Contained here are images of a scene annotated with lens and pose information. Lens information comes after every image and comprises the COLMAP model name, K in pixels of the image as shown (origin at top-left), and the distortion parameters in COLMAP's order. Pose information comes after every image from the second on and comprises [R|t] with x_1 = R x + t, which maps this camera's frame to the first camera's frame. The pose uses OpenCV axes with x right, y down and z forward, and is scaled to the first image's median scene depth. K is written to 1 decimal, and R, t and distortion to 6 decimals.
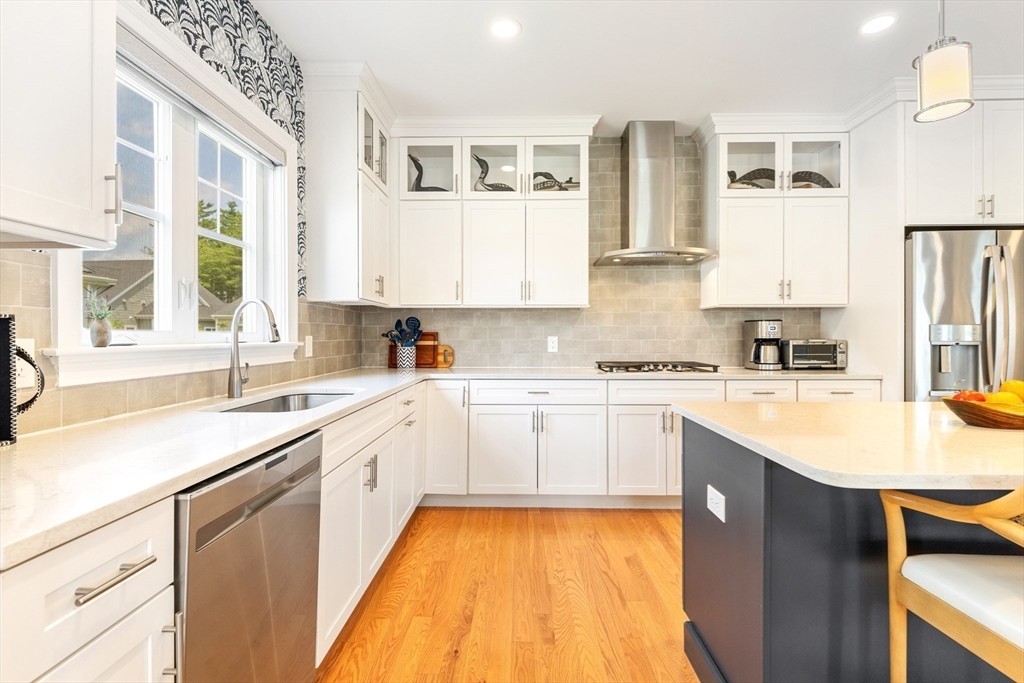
lens RADIAL K [[483.5, 0, 511.7], [0, 483.5, 337.7], [0, 0, 1]] dist [0.002023, 0.000274]
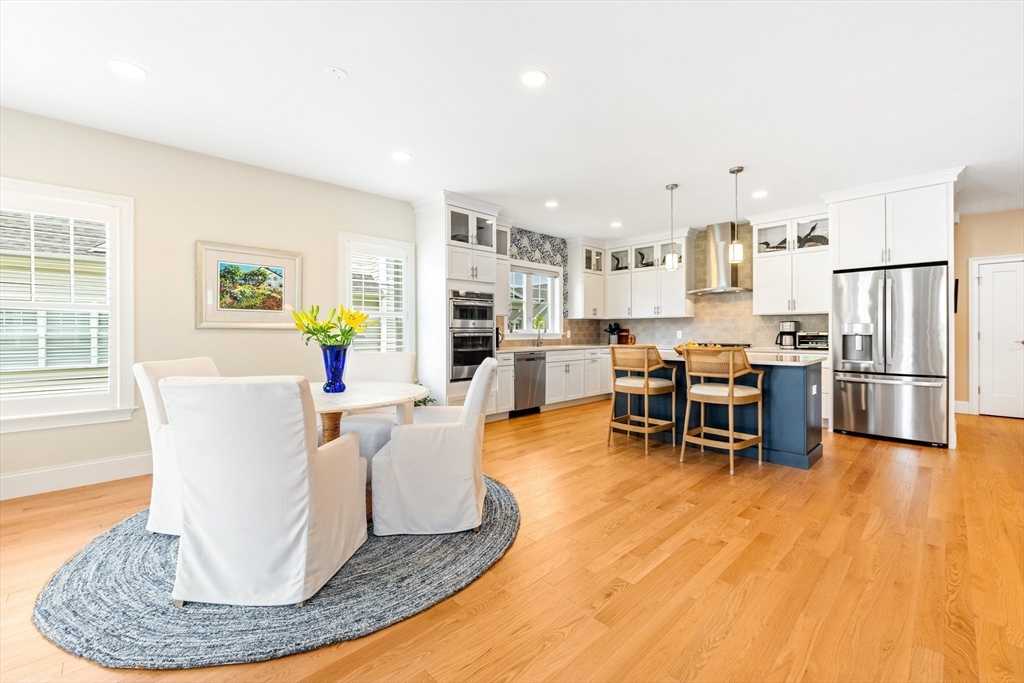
lens RADIAL K [[428.1, 0, 496.4], [0, 428.1, 334.6], [0, 0, 1]] dist [-0.008221, -0.000110]
pose [[0.694419, 0.004209, -0.719558, 0.925095], [-0.001638, 0.999990, 0.004268, 0.007853], [0.719569, -0.001785, 0.694419, -0.904343]]
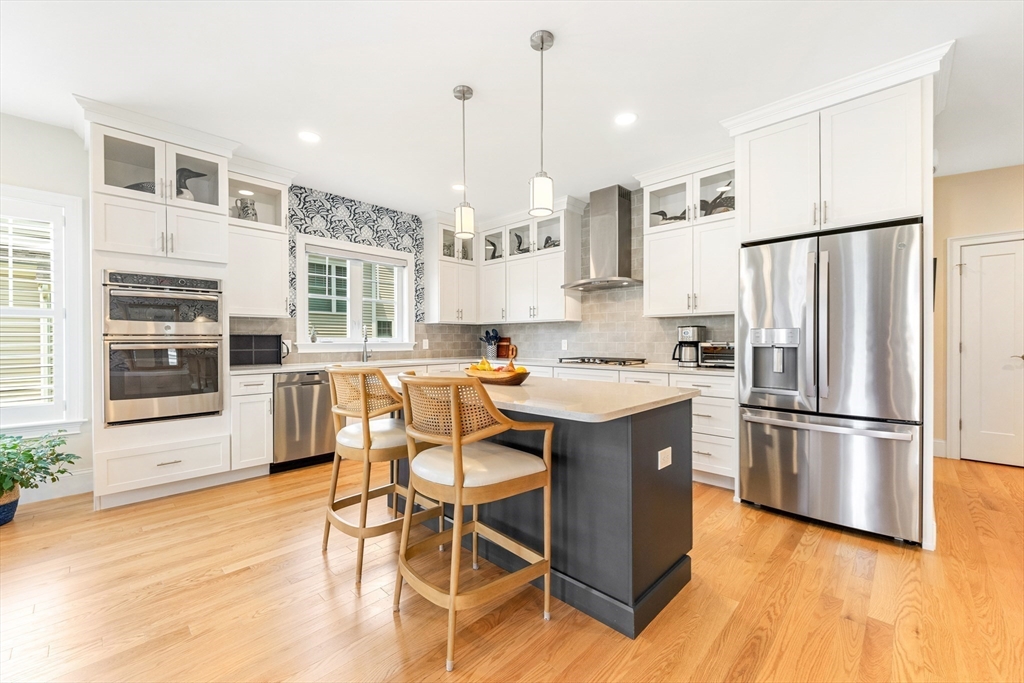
lens RADIAL K [[413.6, 0, 509.4], [0, 413.6, 344.2], [0, 0, 1]] dist [-0.000072, -0.000600]
pose [[0.726200, 0.006697, -0.687450, 0.924250], [-0.002605, 0.999972, 0.006989, 0.002869], [0.687478, -0.003285, 0.726198, -0.077815]]
